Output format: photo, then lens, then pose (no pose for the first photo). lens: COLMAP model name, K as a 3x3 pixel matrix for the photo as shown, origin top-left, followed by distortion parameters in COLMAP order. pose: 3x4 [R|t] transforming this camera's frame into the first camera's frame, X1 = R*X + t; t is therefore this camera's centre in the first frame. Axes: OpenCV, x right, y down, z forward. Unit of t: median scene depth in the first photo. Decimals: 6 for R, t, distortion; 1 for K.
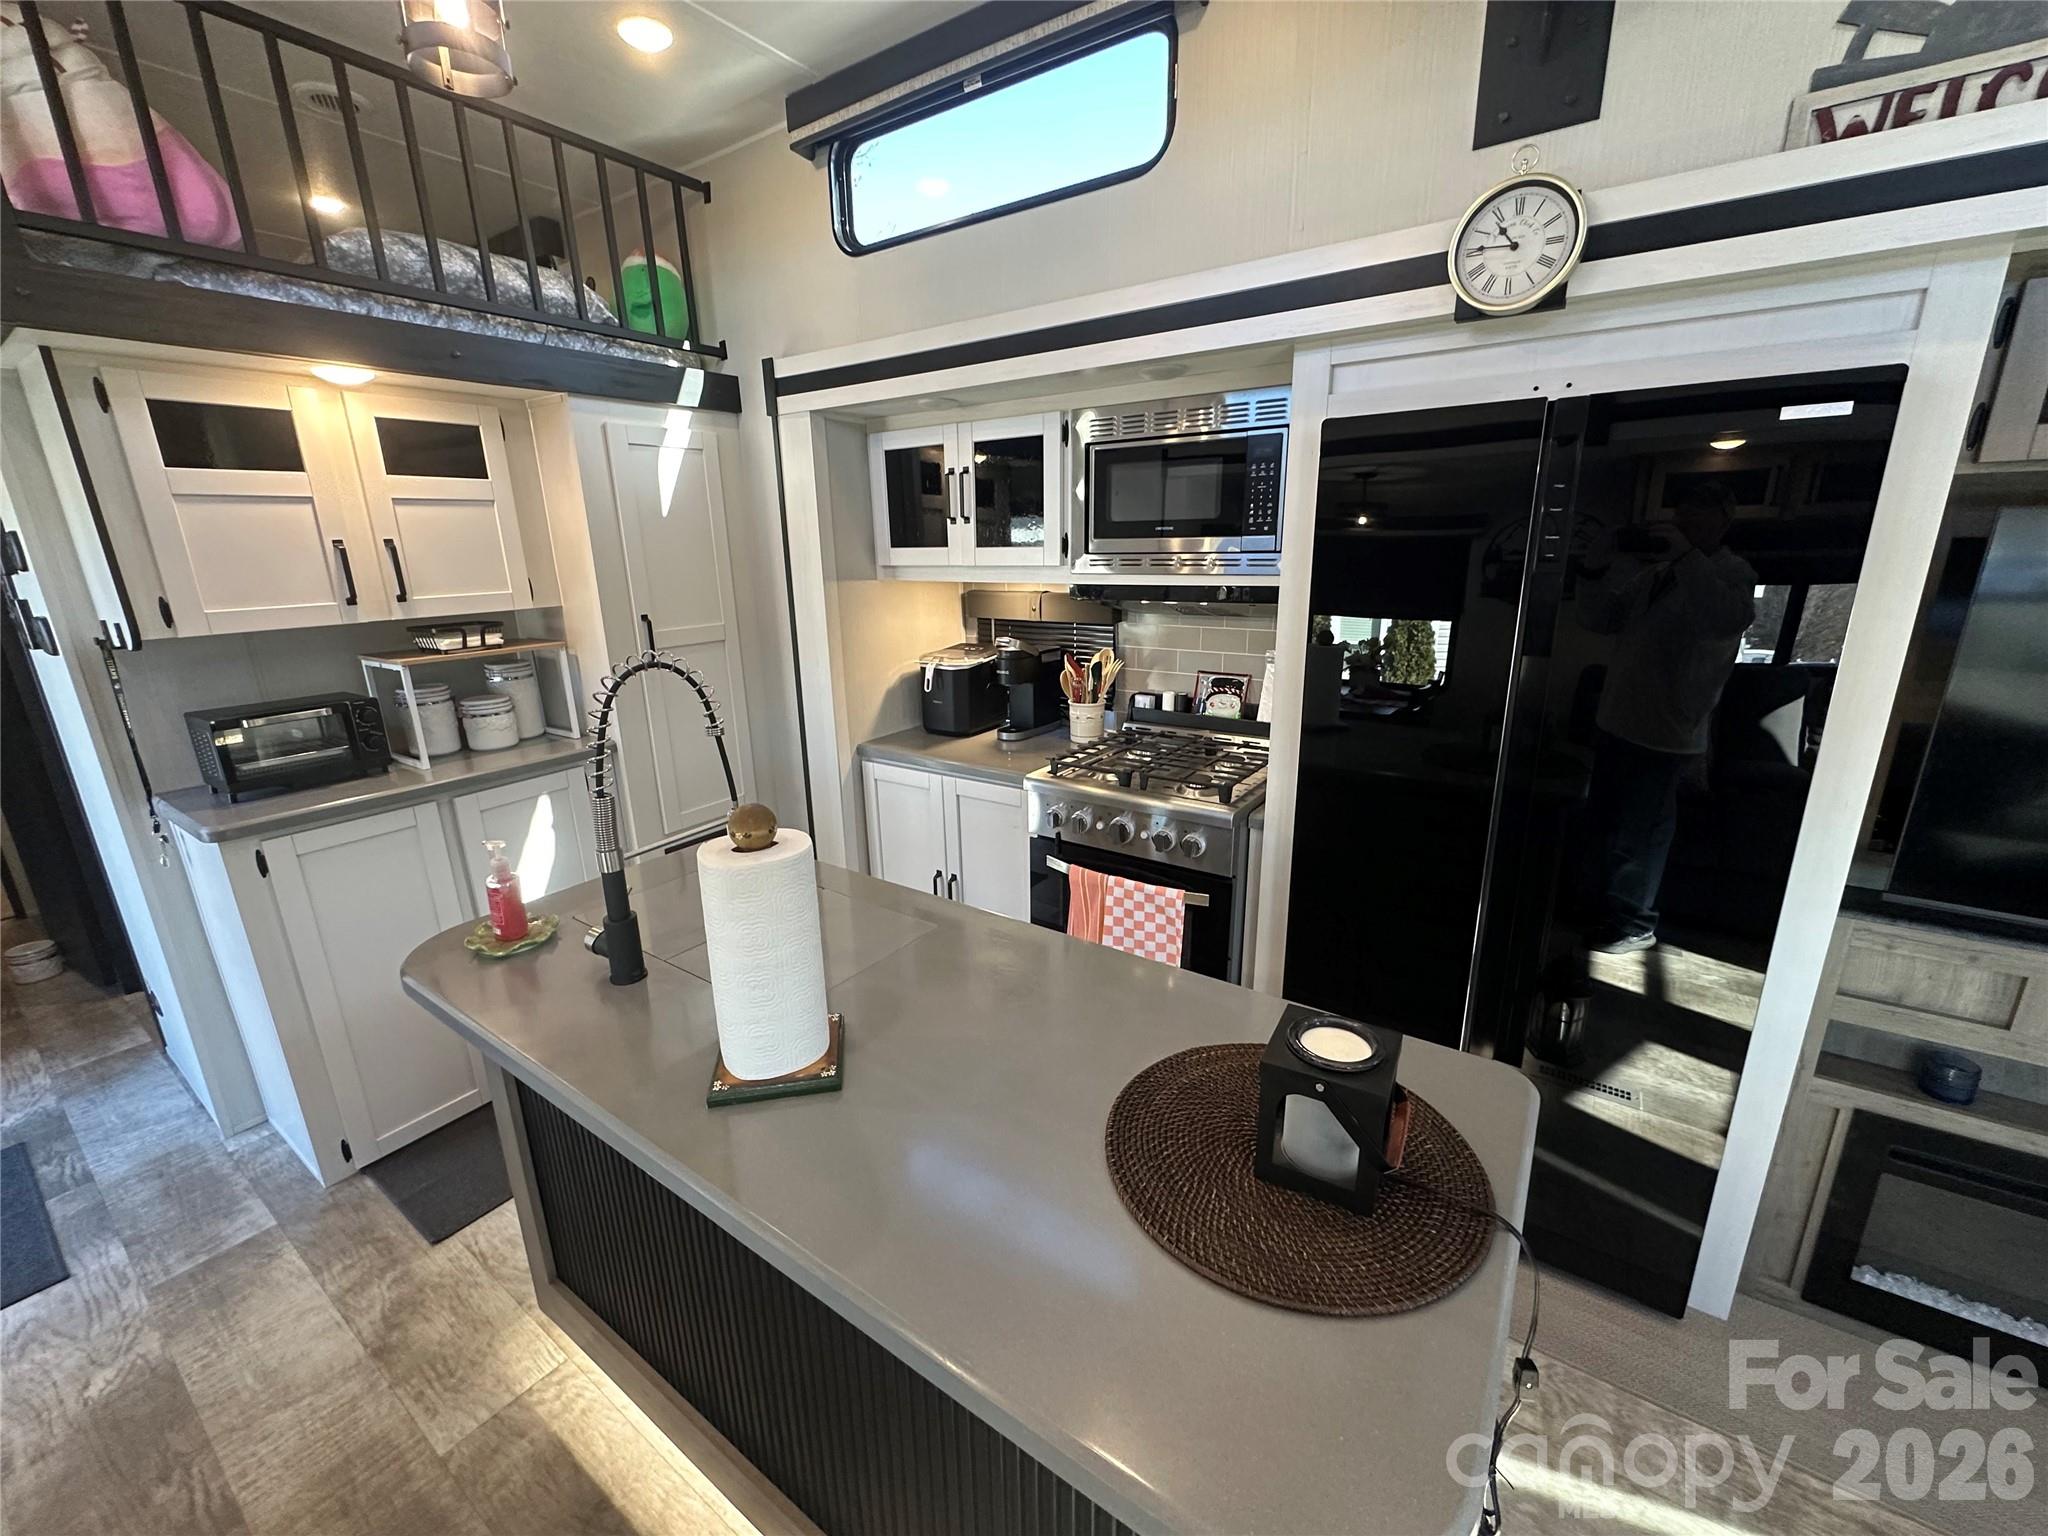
lens RADIAL K [[815.4, 0, 1024.1], [0, 815.4, 766.8], [0, 0, 1]] dist [-0.002832, 0.000016]
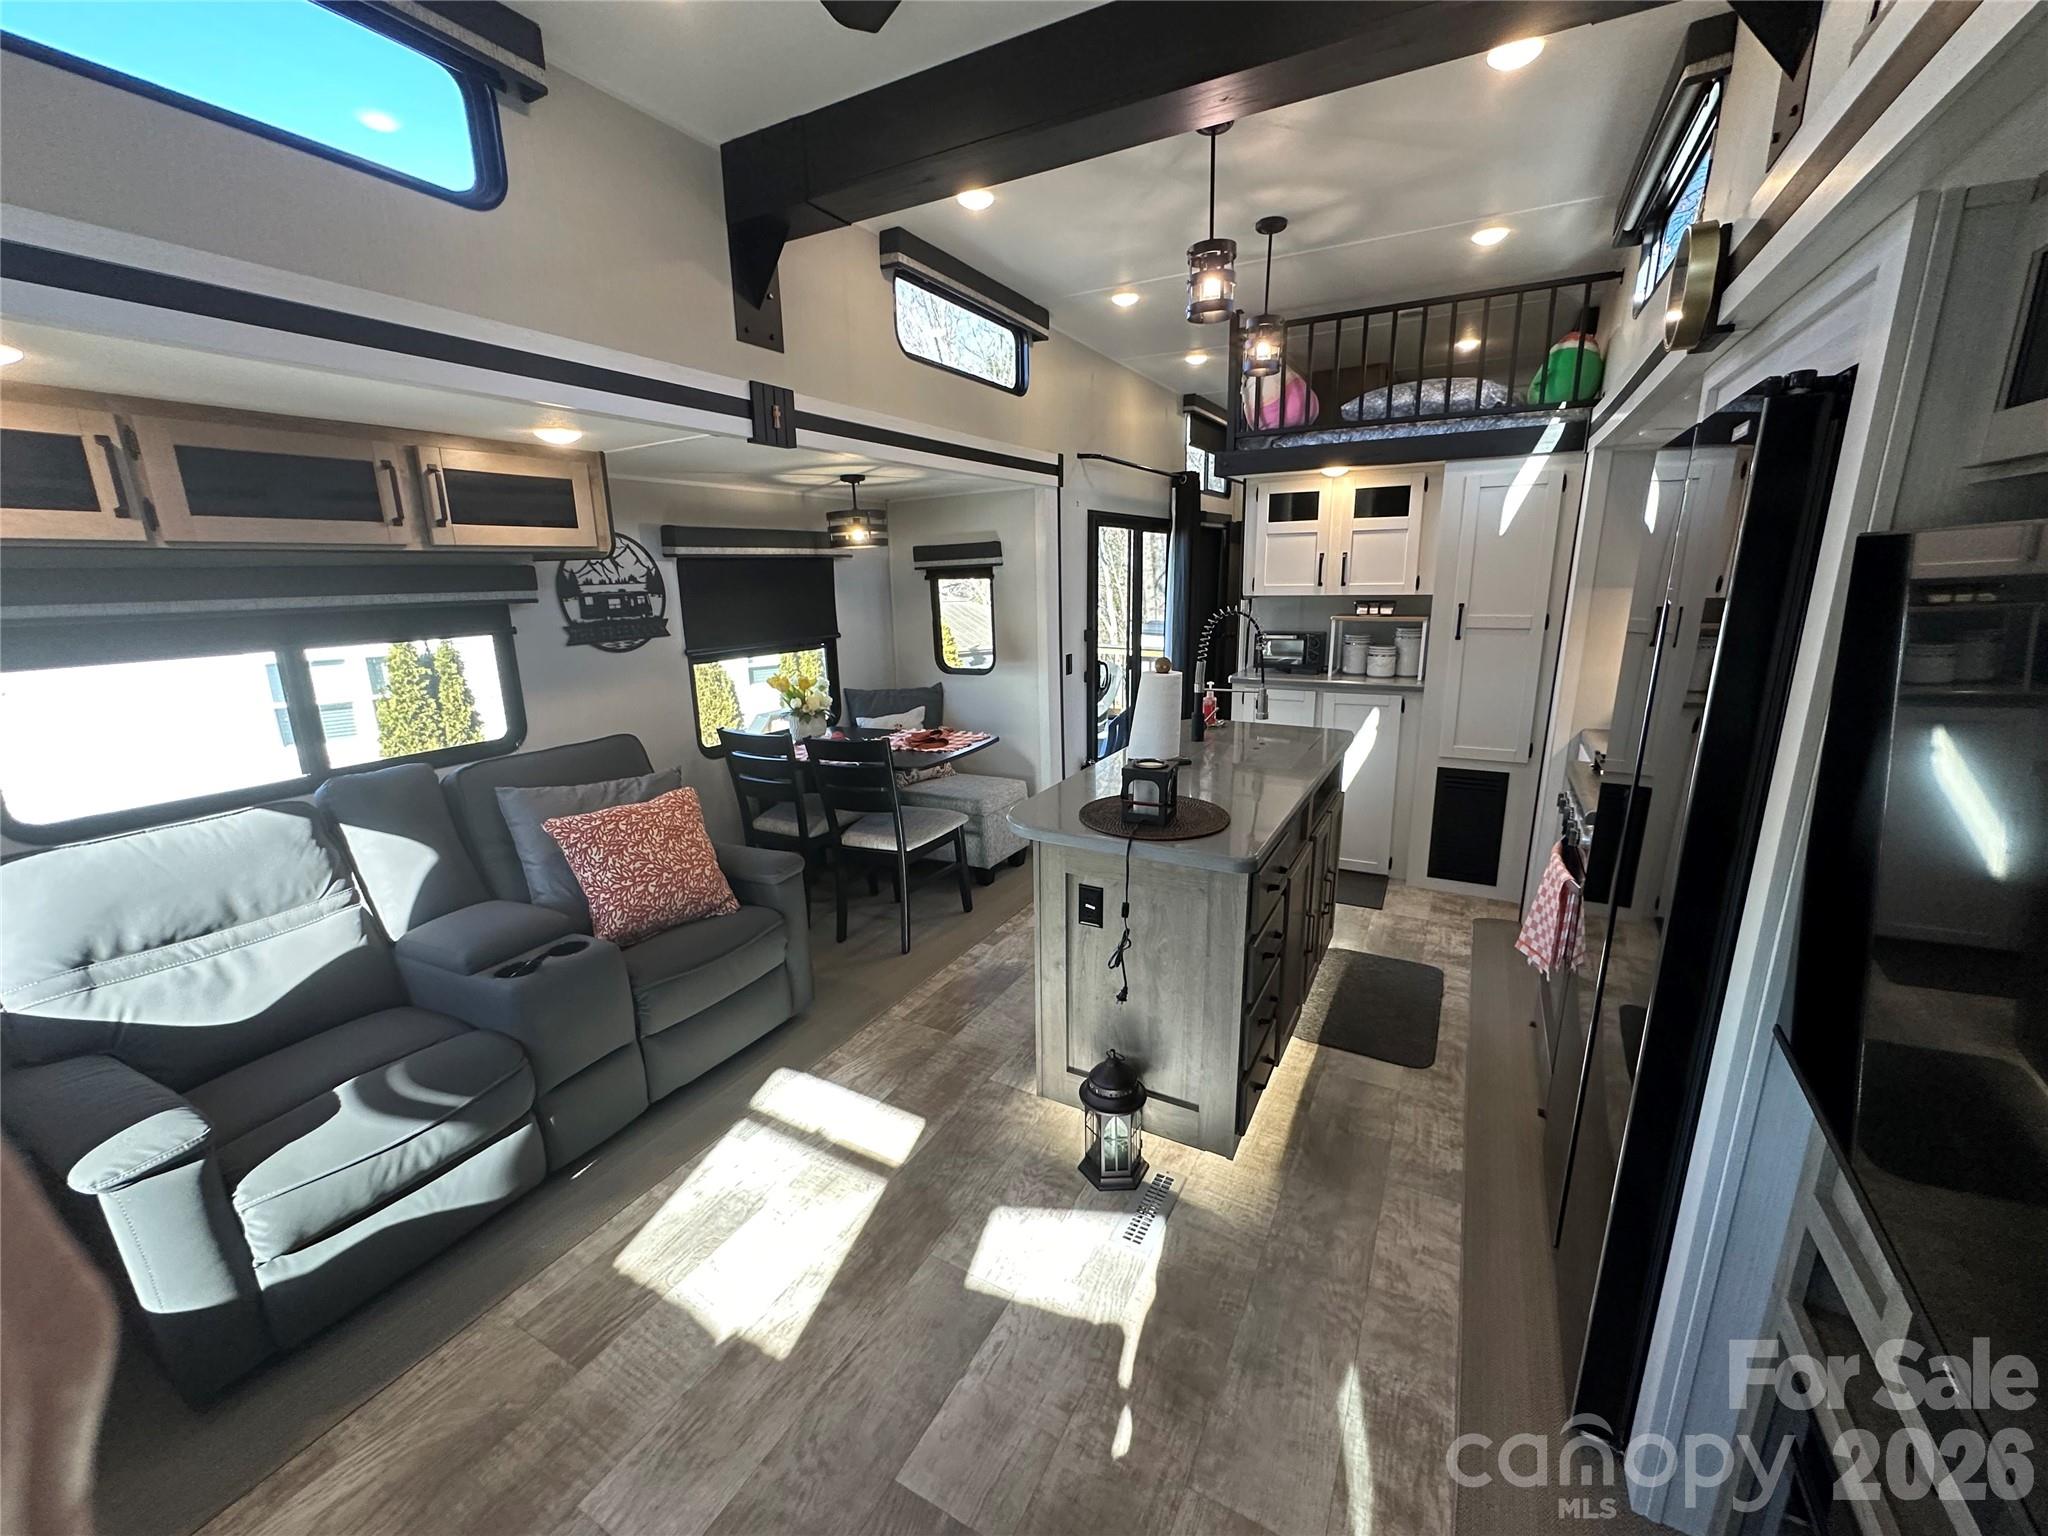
lens RADIAL K [[815.4, 0, 1024.1], [0, 815.4, 766.8], [0, 0, 1]] dist [-0.002832, 0.000016]
pose [[0.104236, 0.255611, -0.961144, 1.065625], [-0.252160, 0.941623, 0.223073, -0.044395], [0.962055, 0.219110, 0.162606, 0.081451]]
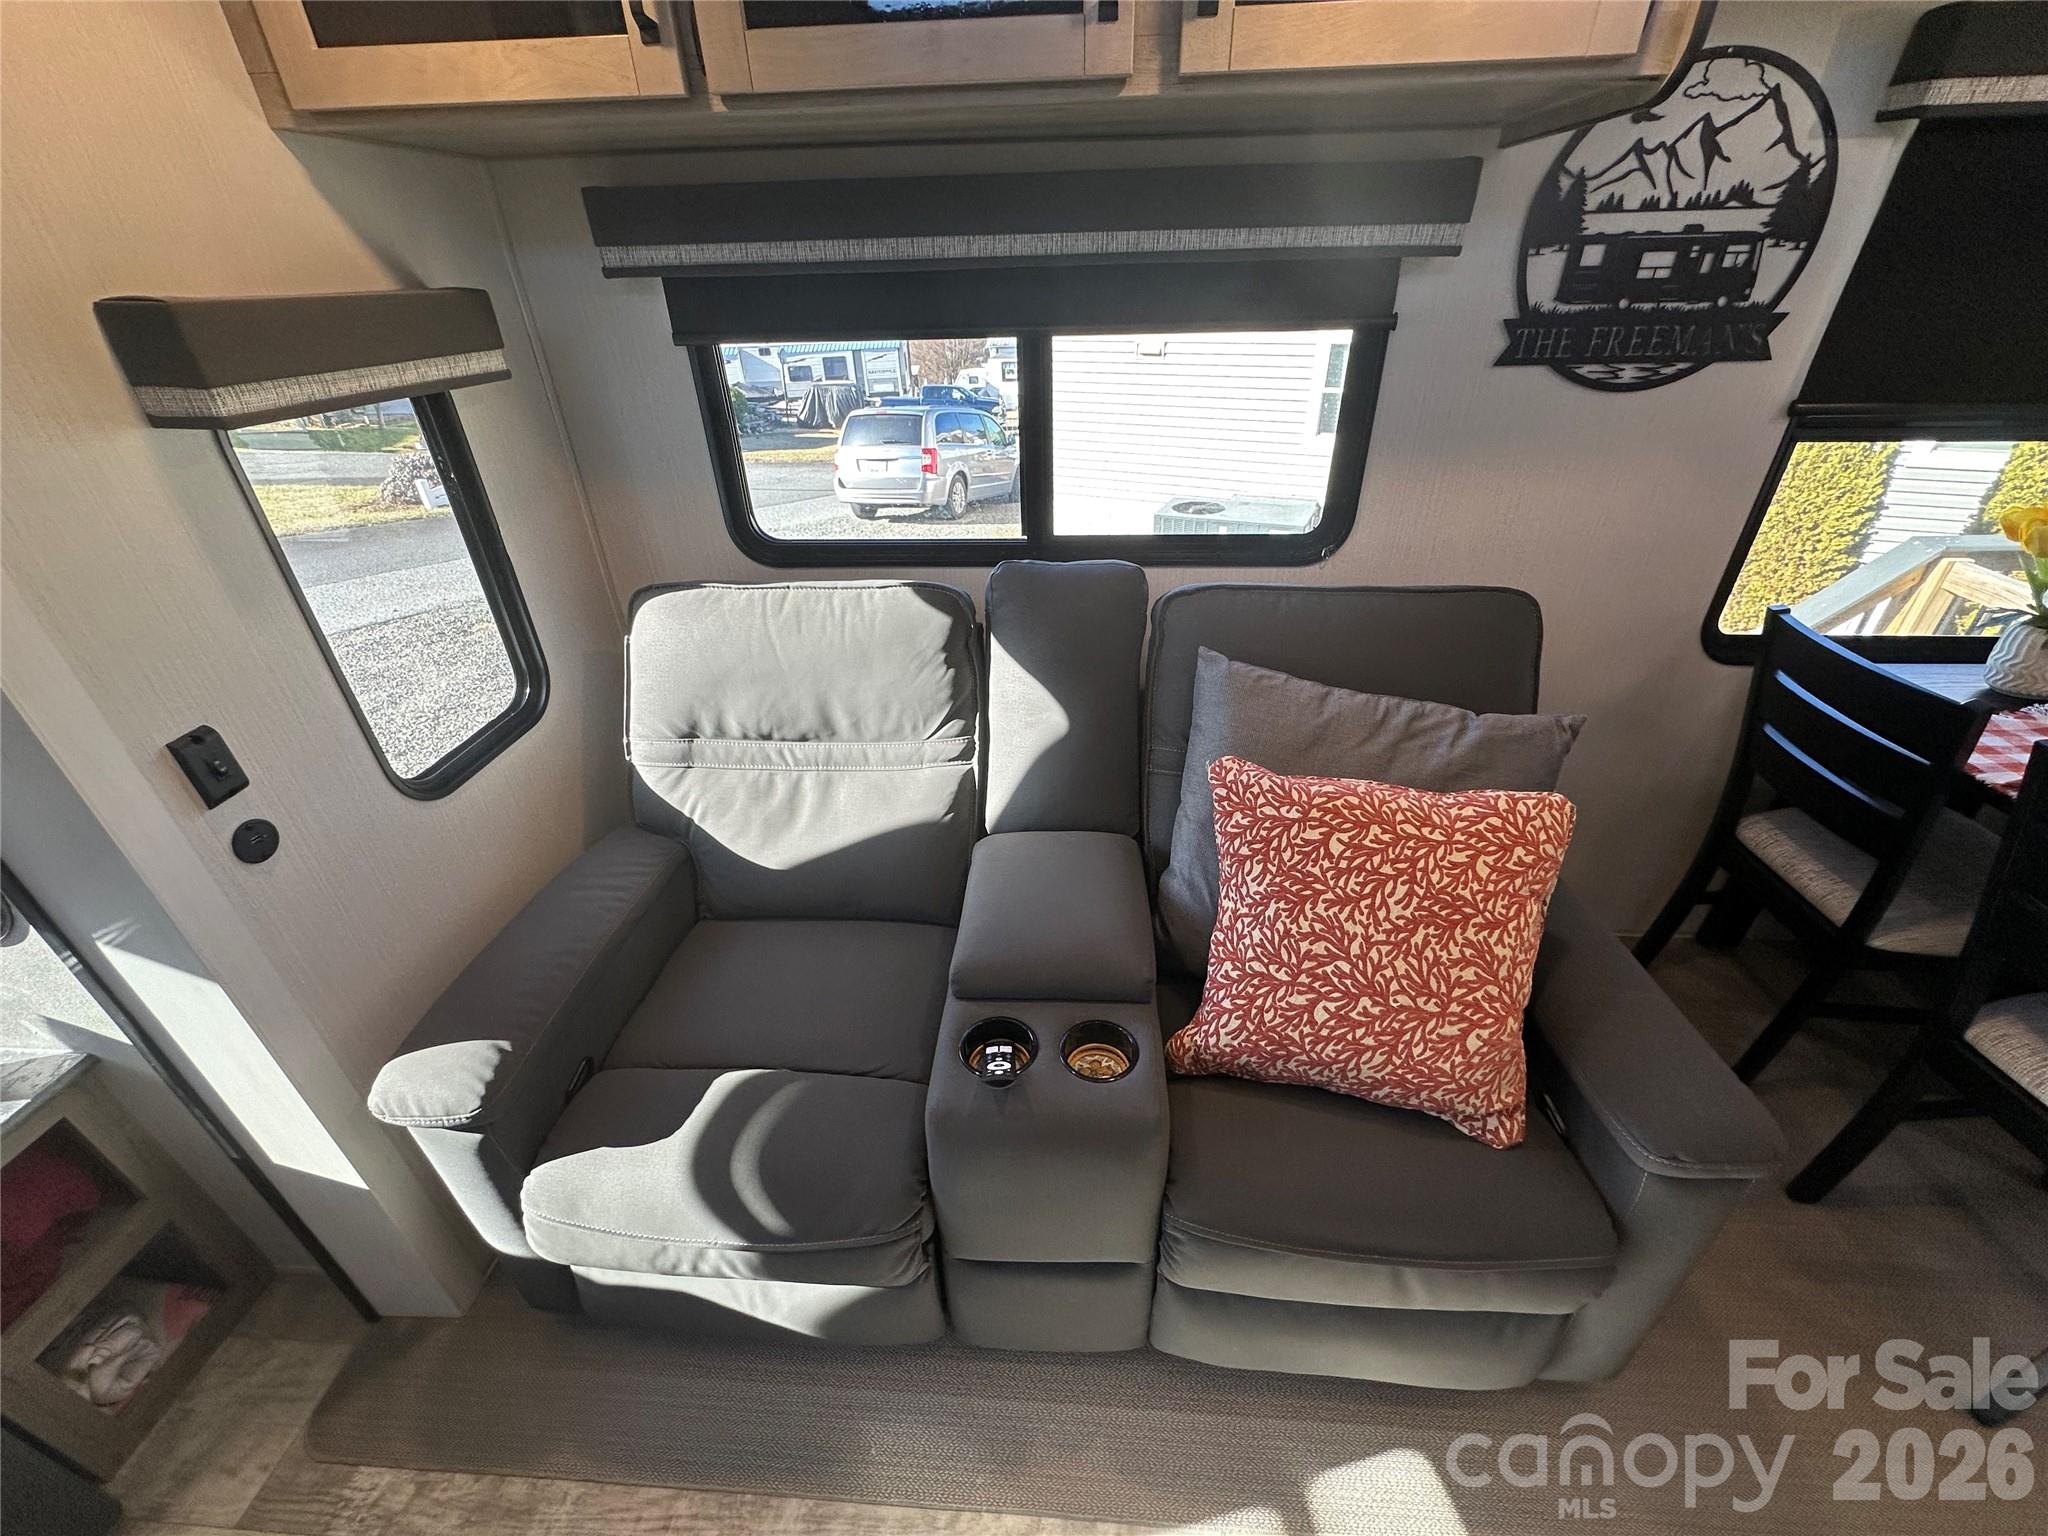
lens RADIAL K [[815.4, 0, 1024.1], [0, 815.4, 766.8], [0, 0, 1]] dist [-0.002832, 0.000016]
pose [[-0.856746, 0.303608, -0.416903, 0.288083], [-0.096486, 0.699733, 0.707859, 0.068163], [0.506632, 0.646681, -0.570200, -0.100731]]
